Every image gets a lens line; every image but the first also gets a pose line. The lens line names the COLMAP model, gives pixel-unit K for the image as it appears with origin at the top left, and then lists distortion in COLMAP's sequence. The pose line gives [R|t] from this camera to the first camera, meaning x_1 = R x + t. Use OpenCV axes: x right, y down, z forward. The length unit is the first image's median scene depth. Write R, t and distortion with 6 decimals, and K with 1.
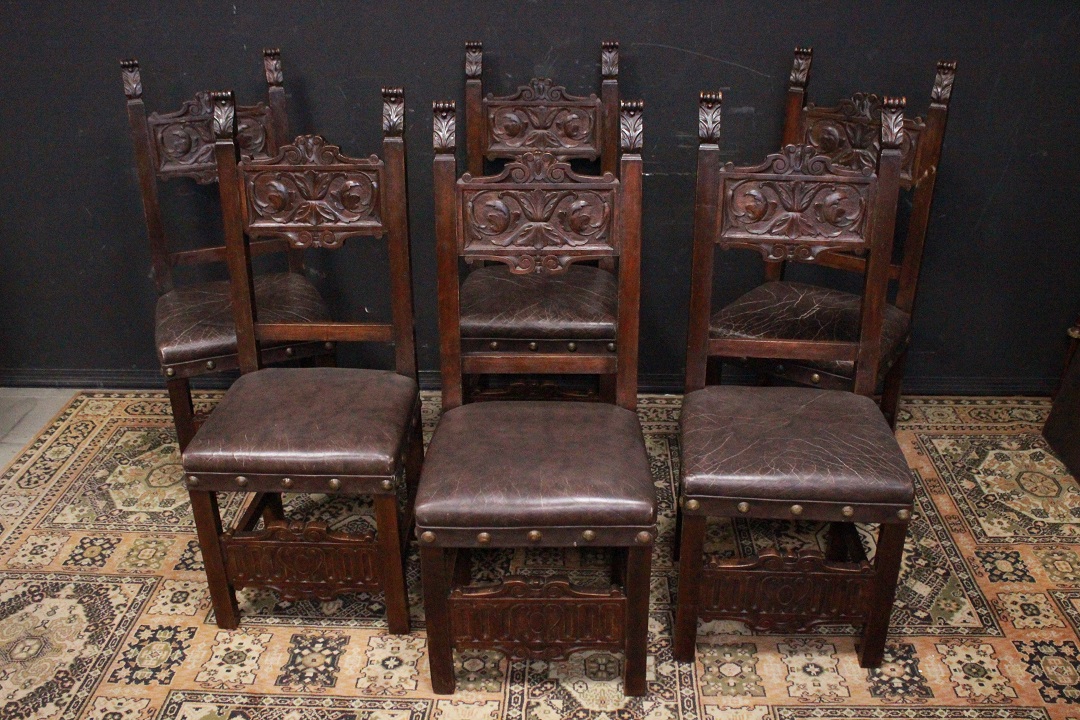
lens RADIAL K [[1025.9, 0, 539.9], [0, 1025.9, 361.7], [0, 0, 1]] dist [-0.098687, 0.000000]
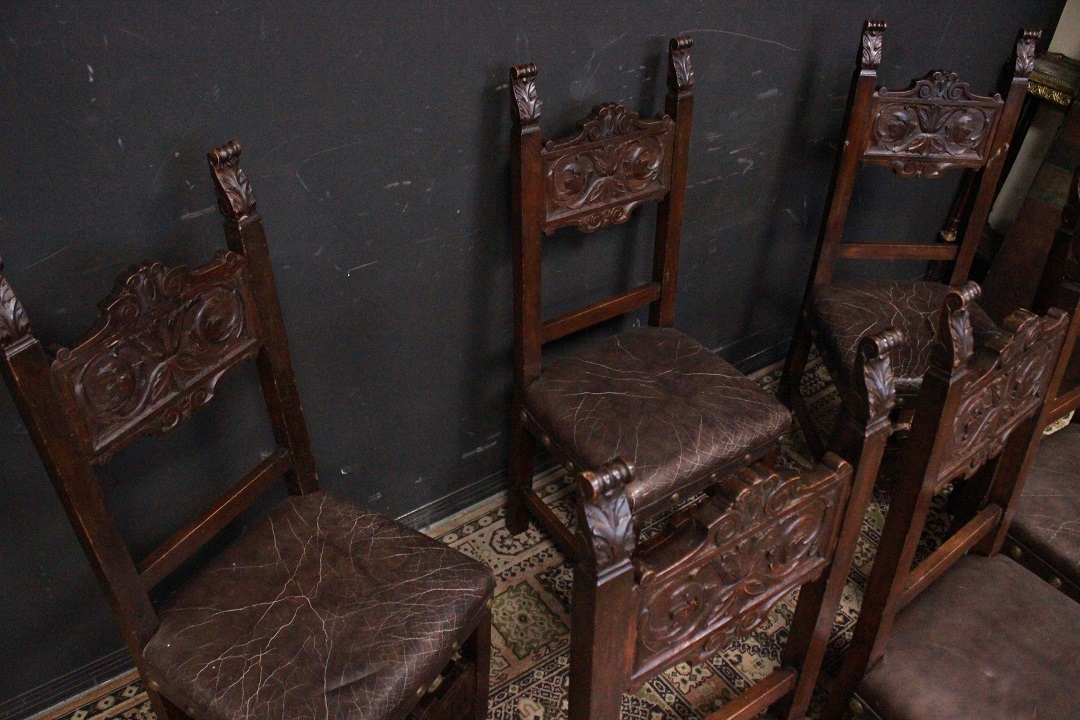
lens RADIAL K [[891.3, 0, 533.1], [0, 891.3, 372.4], [0, 0, 1]] dist [-0.134625, 0.083141]
pose [[0.780009, -0.345566, 0.521700, -0.506124], [0.214934, 0.930922, 0.295274, -0.367949], [-0.587699, -0.118186, 0.800402, 0.664802]]
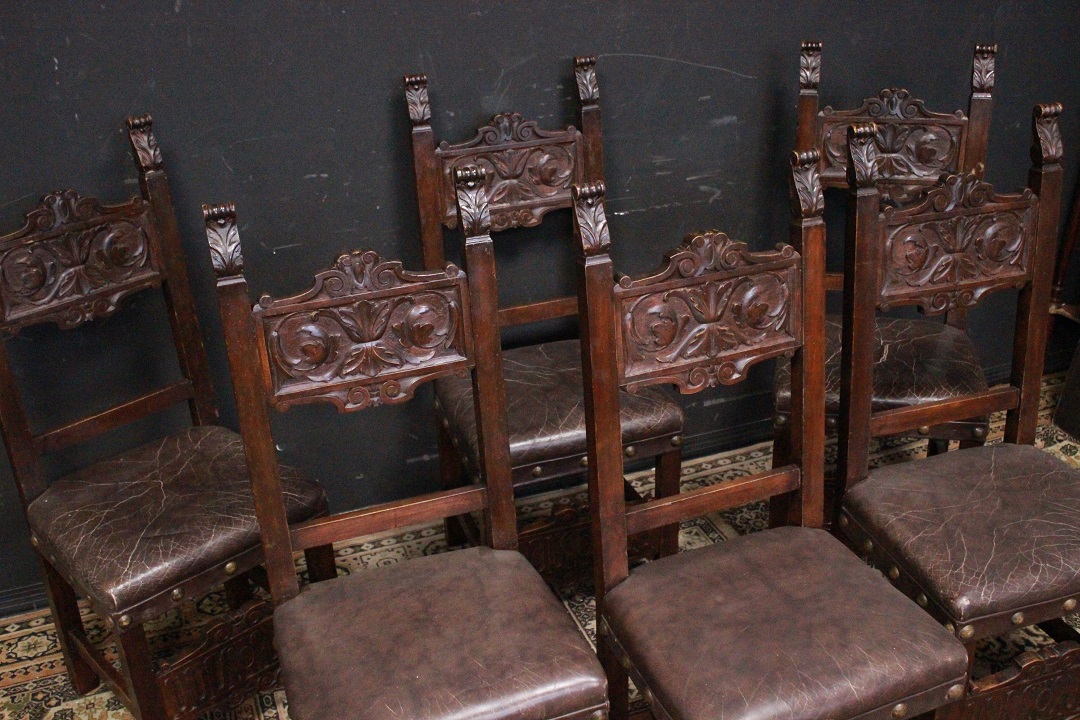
lens RADIAL K [[1155.4, 0, 534.1], [0, 1155.4, 365.0], [0, 0, 1]] dist [-0.072611, 0.000000]
pose [[0.920836, -0.192343, 0.339214, -0.385054], [0.190722, 0.980891, 0.038454, -0.150718], [-0.340128, 0.029285, 0.939923, 0.224079]]
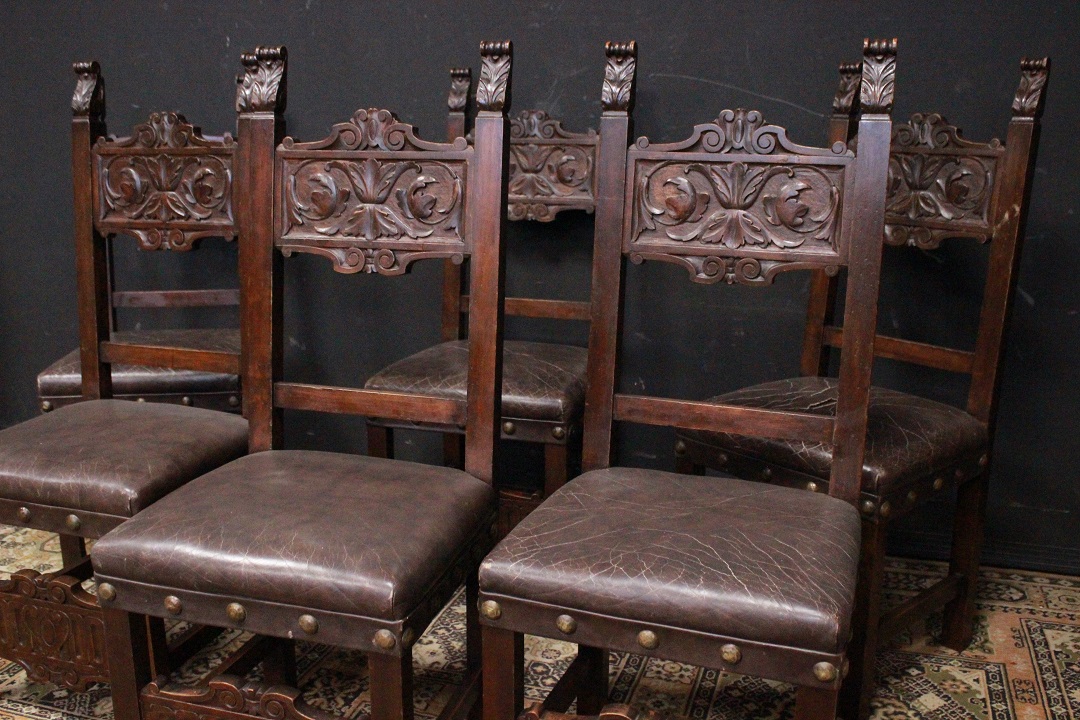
lens RADIAL K [[1025.9, 0, 540.5], [0, 1025.9, 363.3], [0, 0, 1]] dist [-0.098687, 0.000000]
pose [[0.962545, 0.073298, -0.261026, 0.294924], [-0.124951, 0.974350, -0.187161, 0.092972], [0.240612, 0.212767, 0.947014, 0.324008]]
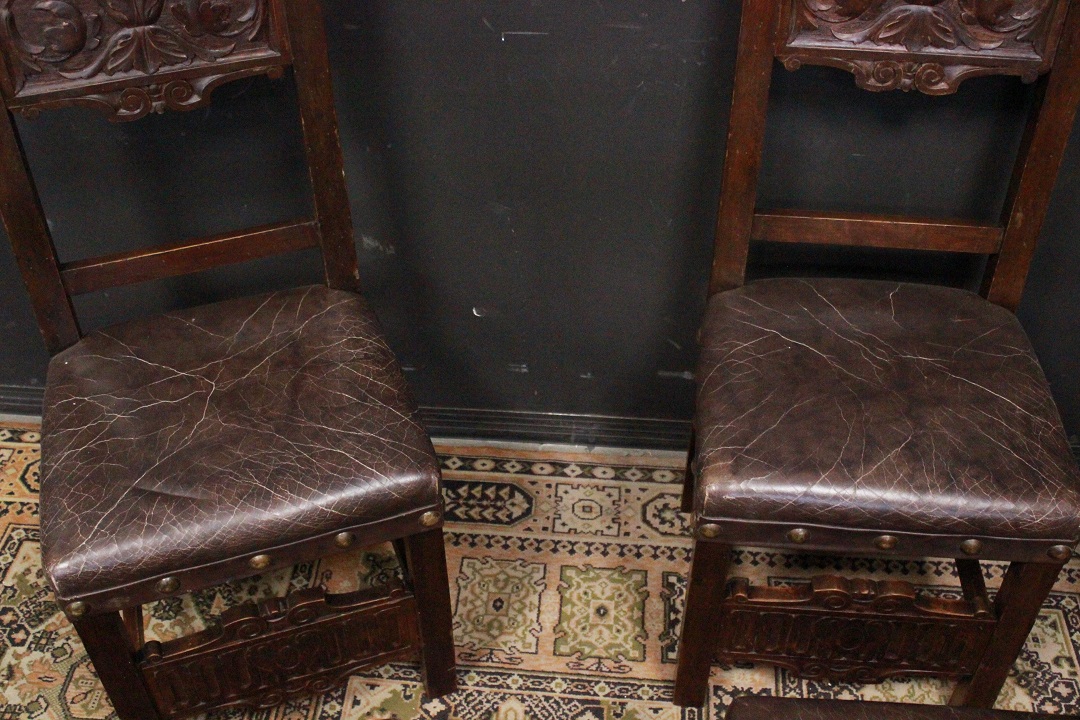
lens RADIAL K [[1155.4, 0, 545.7], [0, 1155.4, 363.2], [0, 0, 1]] dist [-0.072611, 0.000000]
pose [[0.999298, 0.032287, -0.018990, -0.175623], [-0.025565, 0.958421, 0.284211, -0.270920], [0.027377, -0.283526, 0.958574, 0.636131]]
